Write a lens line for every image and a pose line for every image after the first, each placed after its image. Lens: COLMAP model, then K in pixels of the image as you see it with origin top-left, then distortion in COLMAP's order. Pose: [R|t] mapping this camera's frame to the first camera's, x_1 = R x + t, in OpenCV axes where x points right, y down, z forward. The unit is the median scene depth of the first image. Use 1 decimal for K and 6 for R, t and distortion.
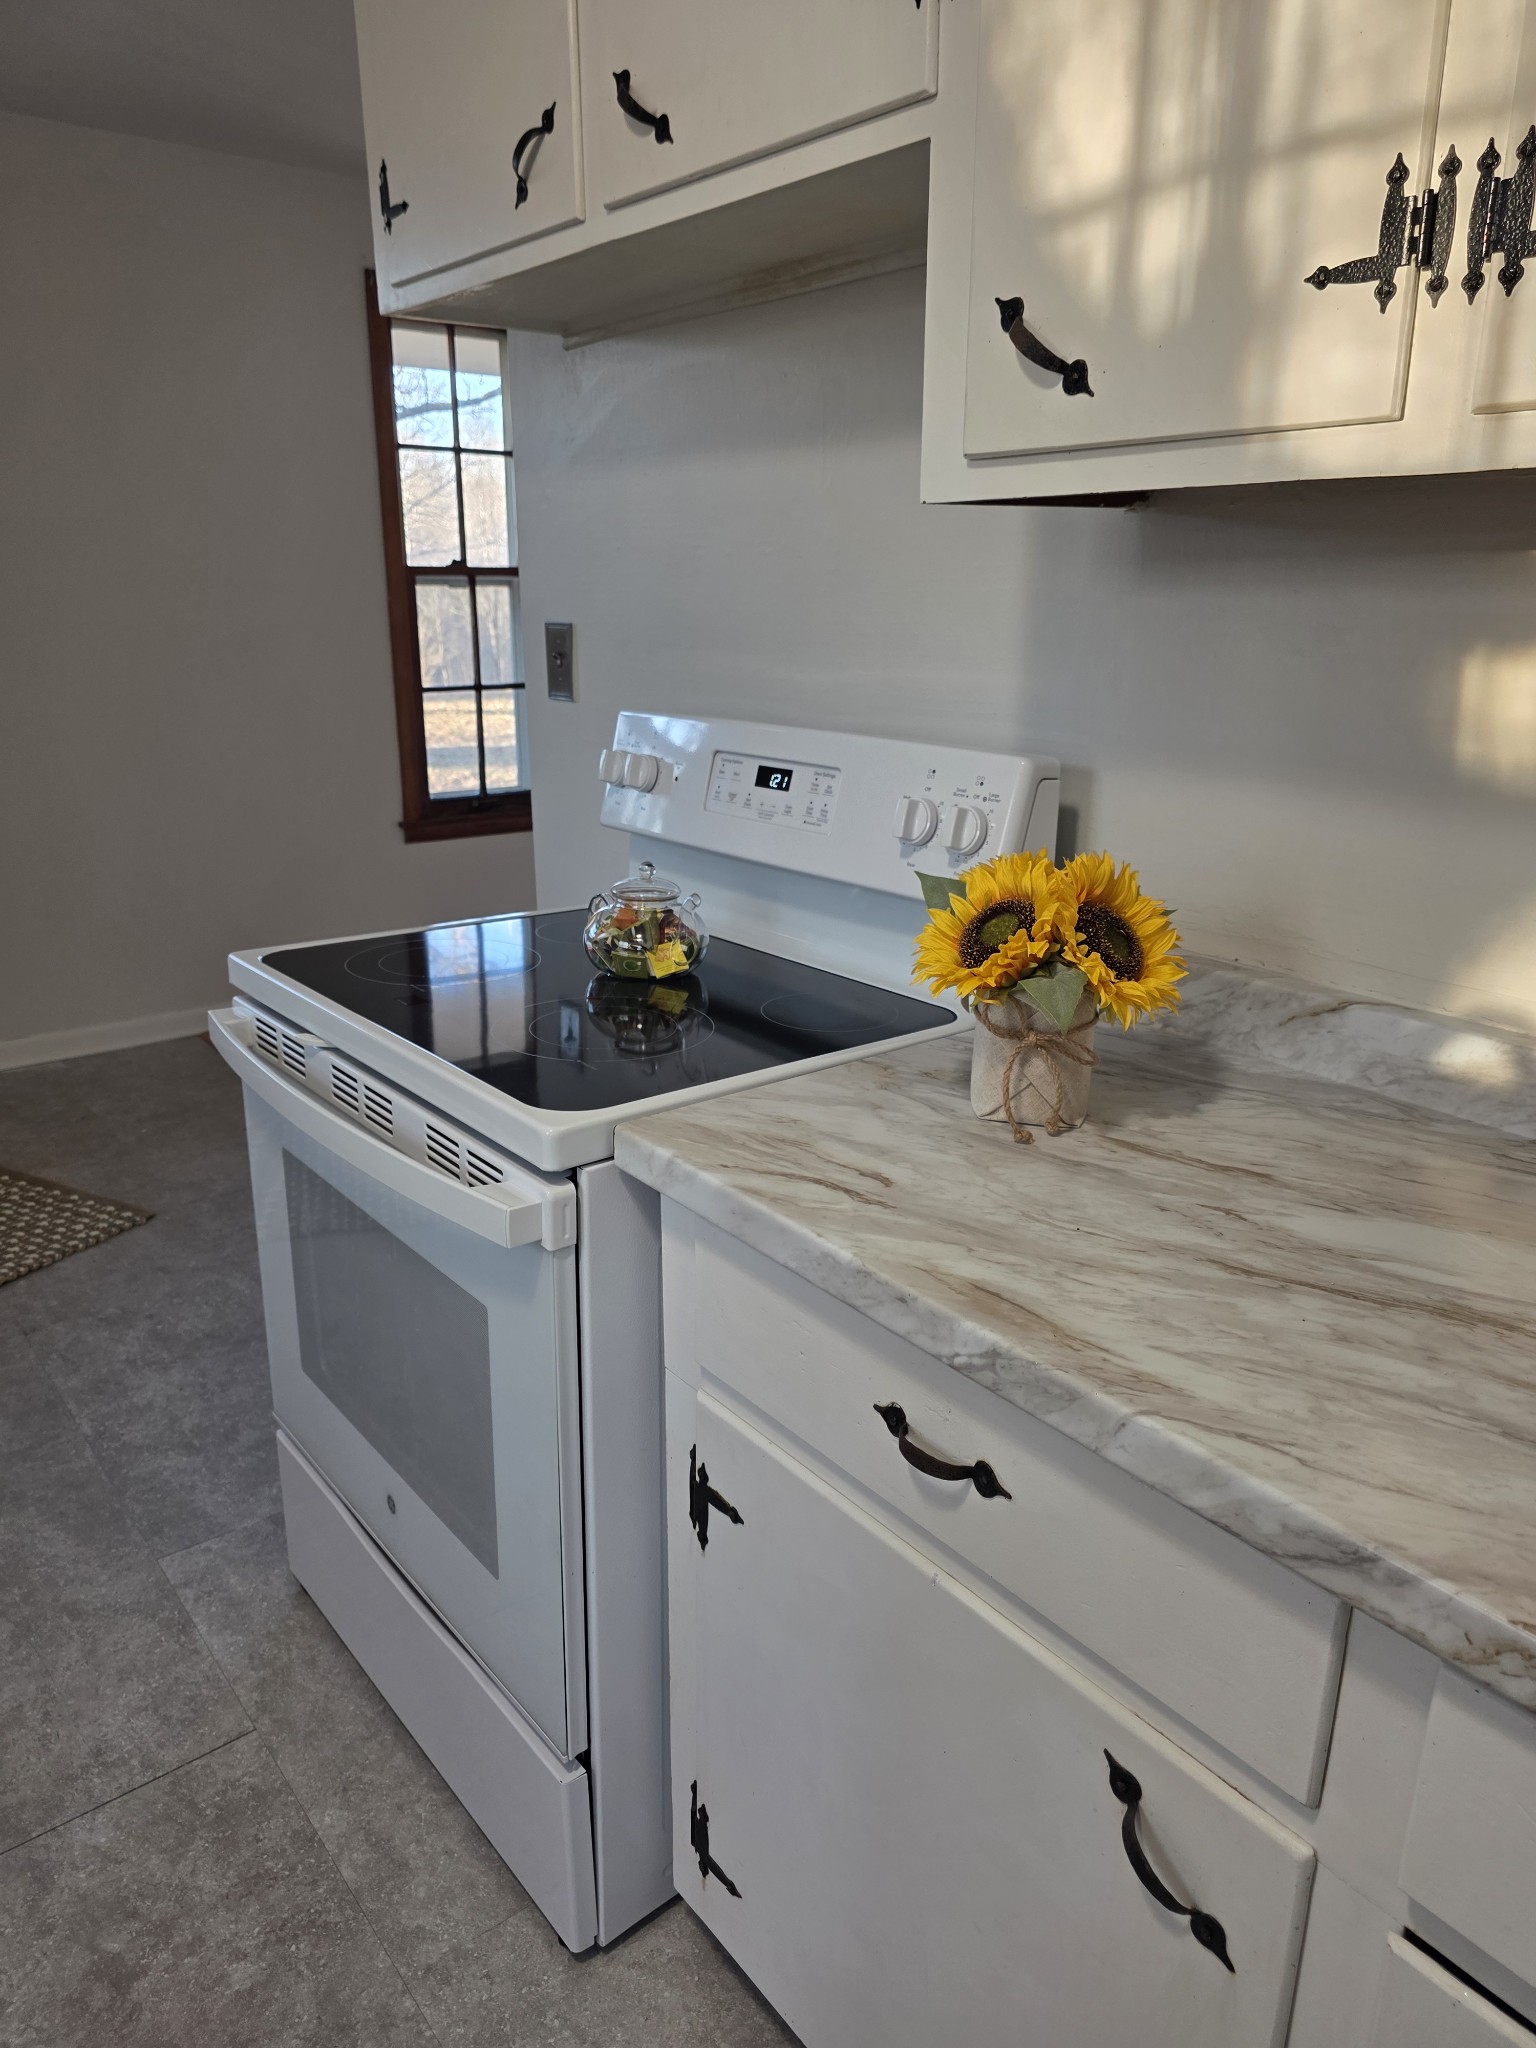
lens RADIAL K [[1391.8, 0, 768.0], [0, 1391.8, 1024.0], [0, 0, 1]] dist [0.063232, -0.055267]
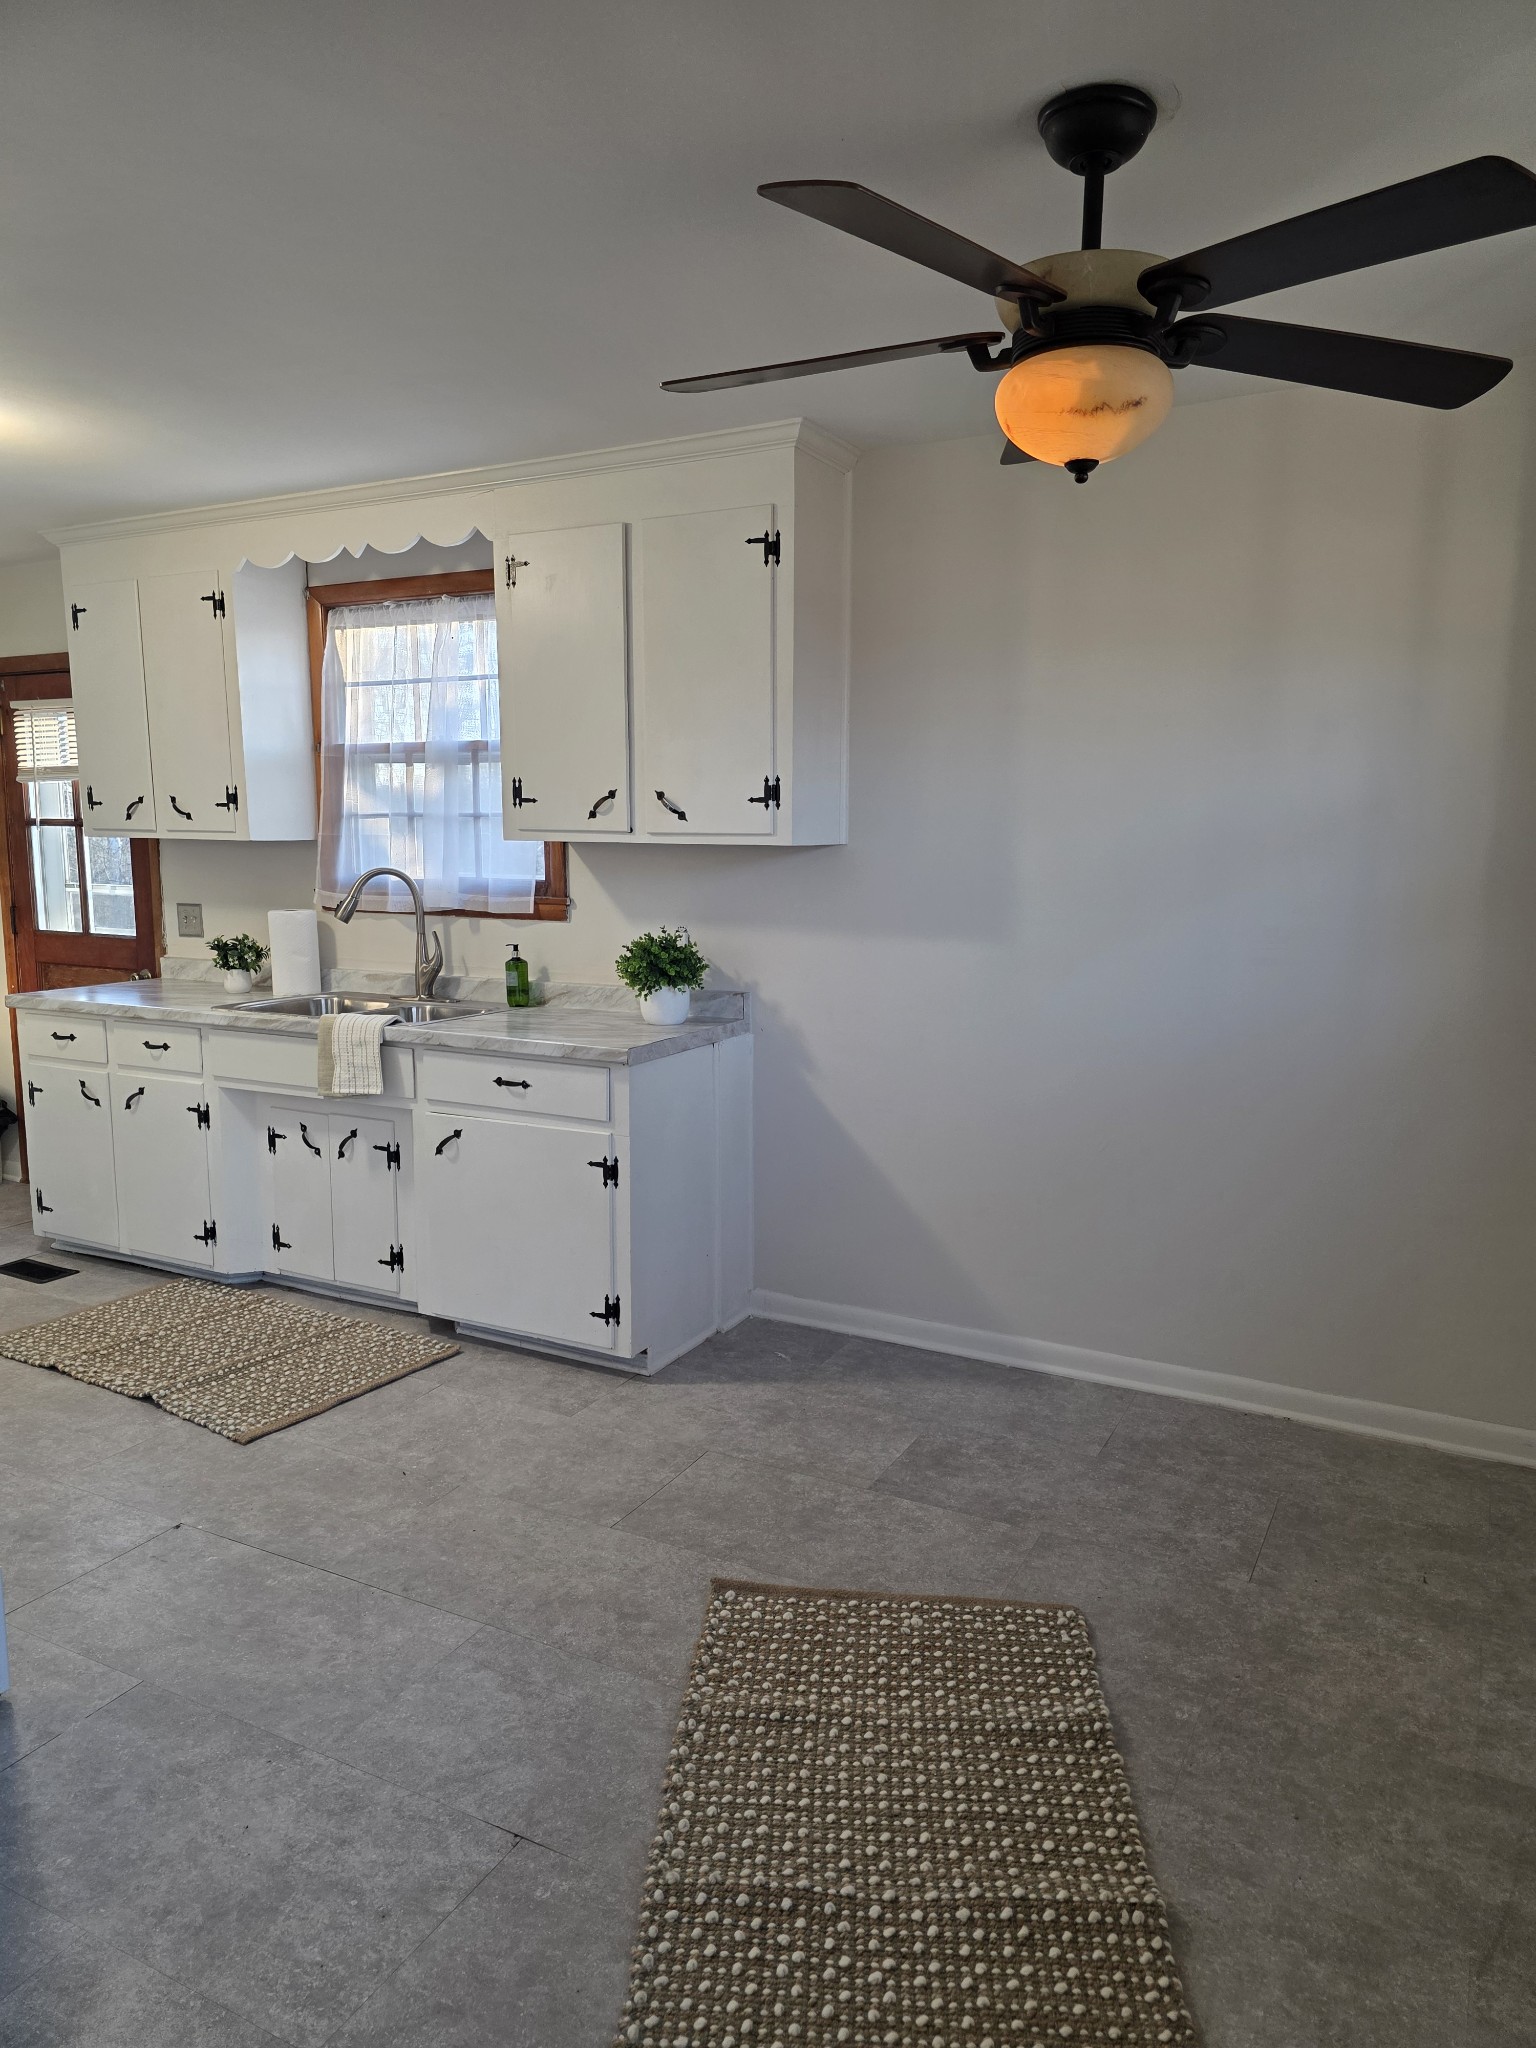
lens RADIAL K [[1379.1, 0, 761.0], [0, 1379.1, 1018.5], [0, 0, 1]] dist [0.063422, -0.066660]
pose [[-0.920182, 0.039434, -0.389499, -0.597834], [-0.127804, 0.910146, 0.394082, -0.840916], [0.370041, 0.412407, -0.832460, 2.456442]]
